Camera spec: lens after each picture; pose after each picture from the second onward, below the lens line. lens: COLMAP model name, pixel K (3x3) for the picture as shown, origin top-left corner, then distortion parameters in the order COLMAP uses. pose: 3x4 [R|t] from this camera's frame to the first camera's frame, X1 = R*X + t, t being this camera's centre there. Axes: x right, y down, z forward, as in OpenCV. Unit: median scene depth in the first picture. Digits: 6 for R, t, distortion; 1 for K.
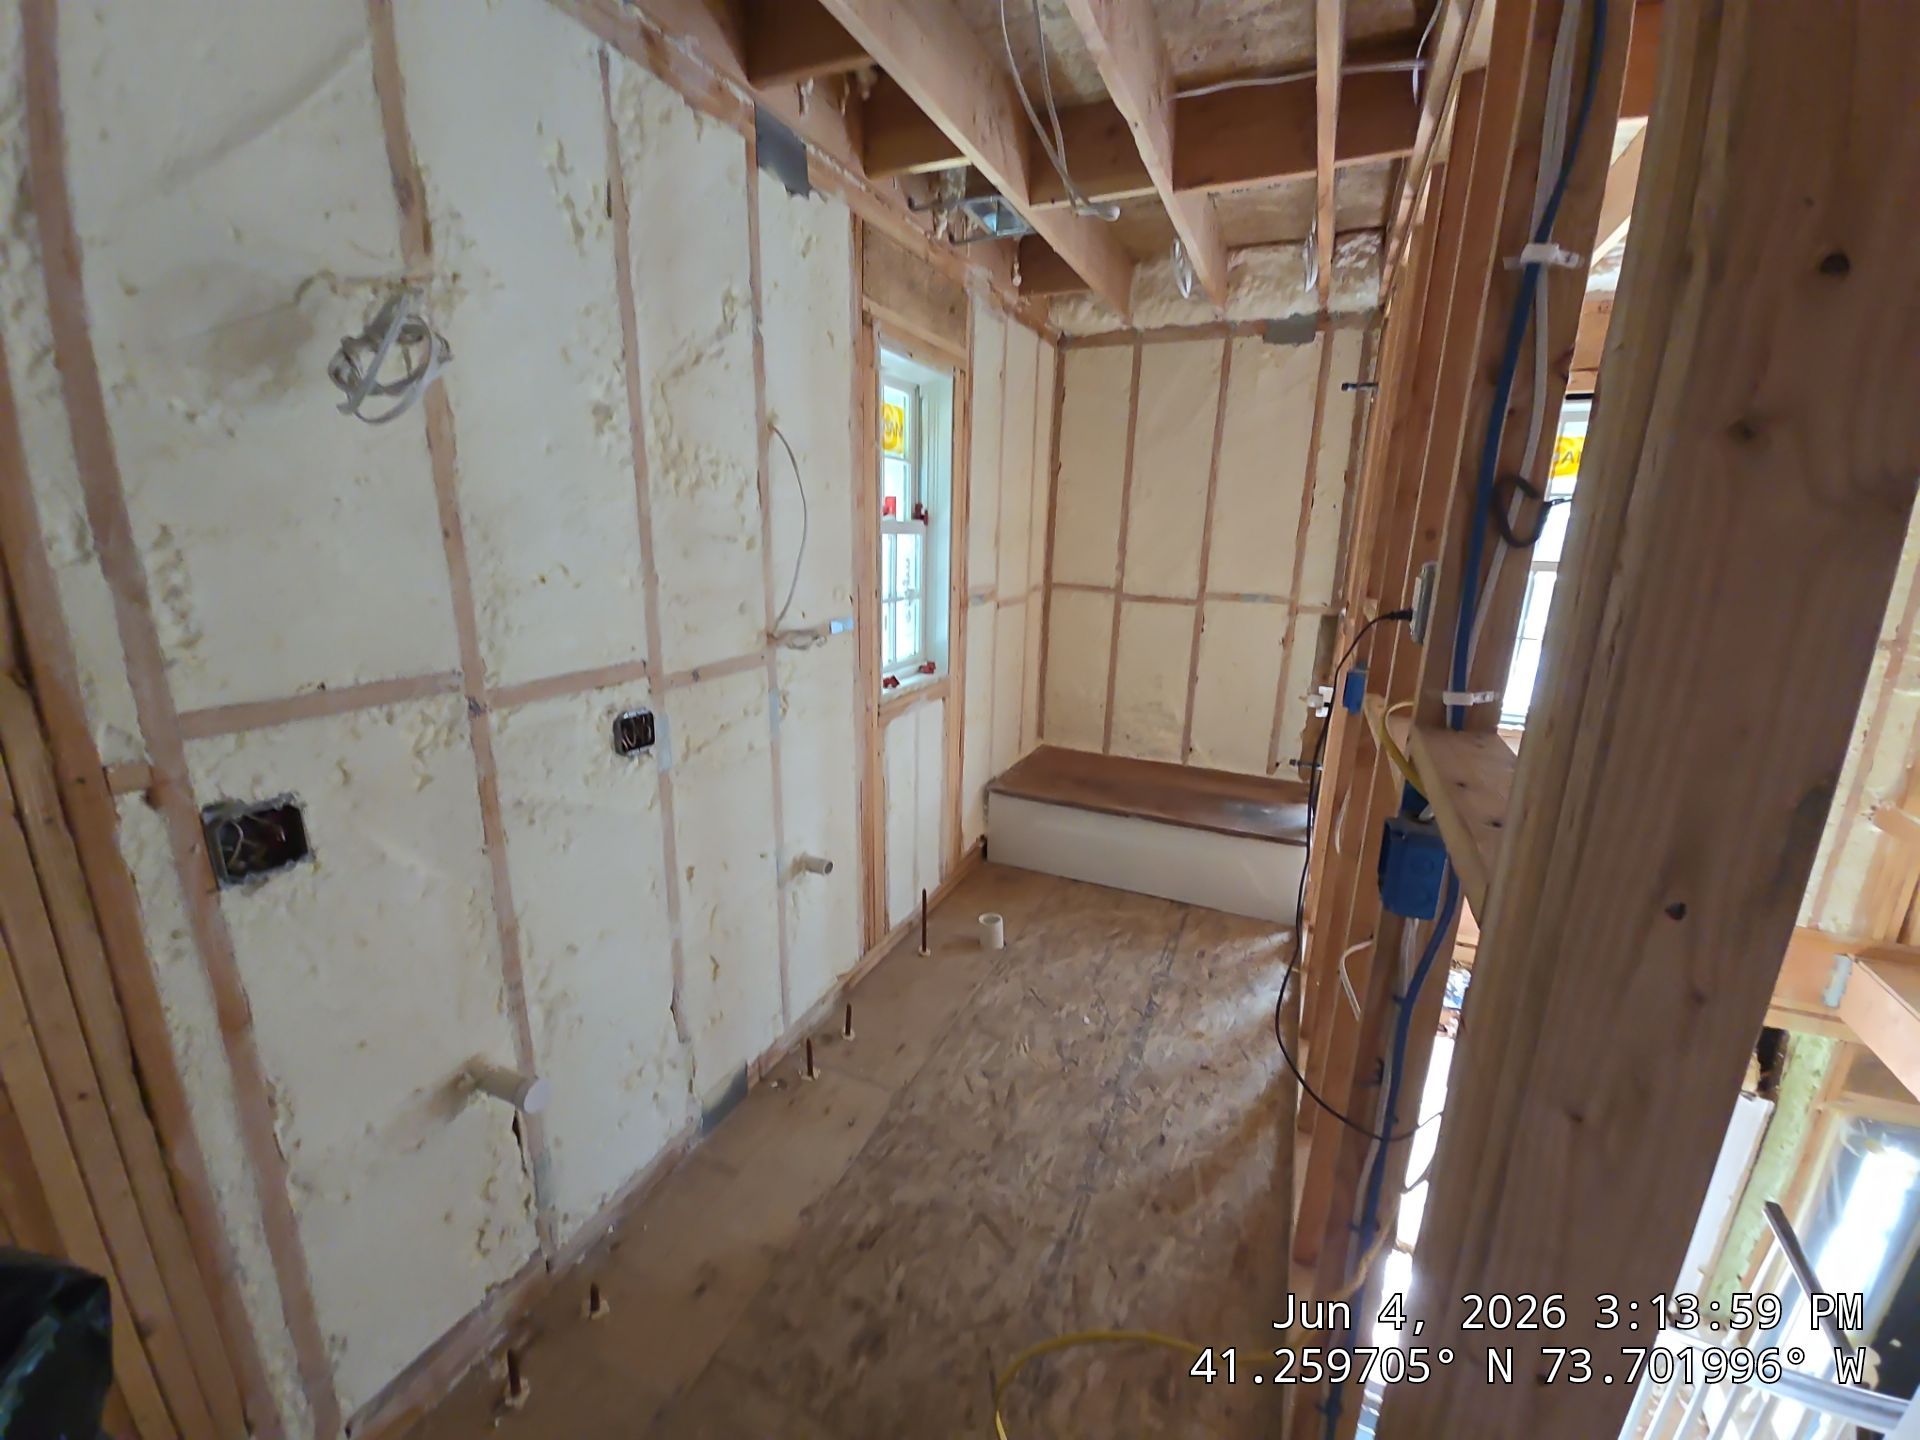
lens RADIAL K [[782.5, 0, 950.6], [0, 782.5, 728.6], [0, 0, 1]] dist [0.013034, -0.010124]
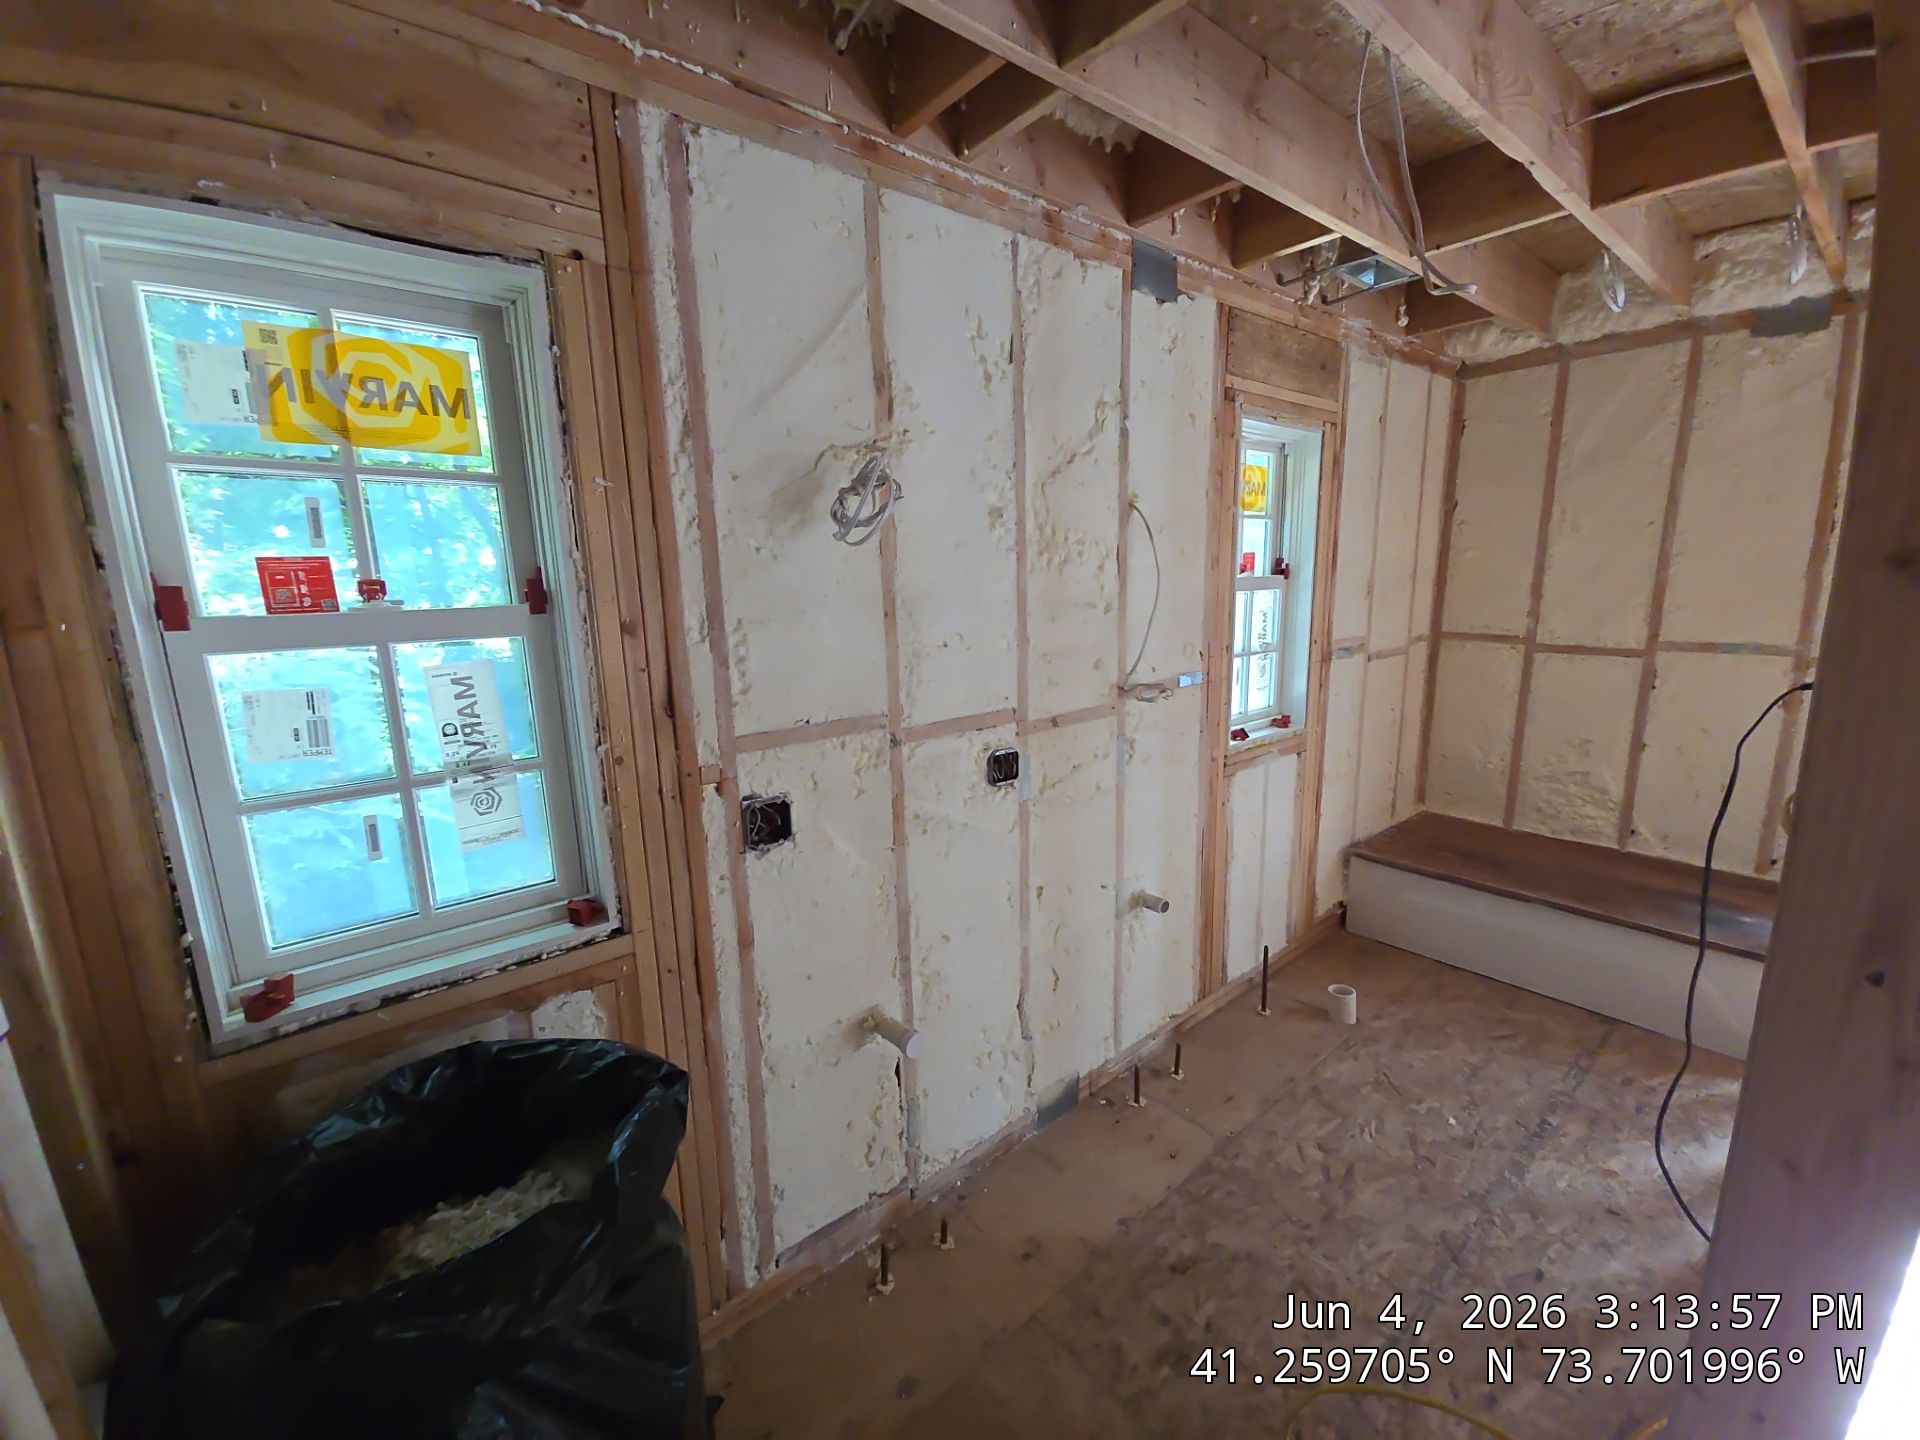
lens RADIAL K [[782.5, 0, 950.6], [0, 782.5, 728.6], [0, 0, 1]] dist [0.013034, -0.010124]
pose [[0.899316, 0.040149, -0.435453, 0.044589], [-0.065599, 0.996895, -0.043563, 0.003133], [0.432352, 0.067742, 0.899157, -0.116999]]
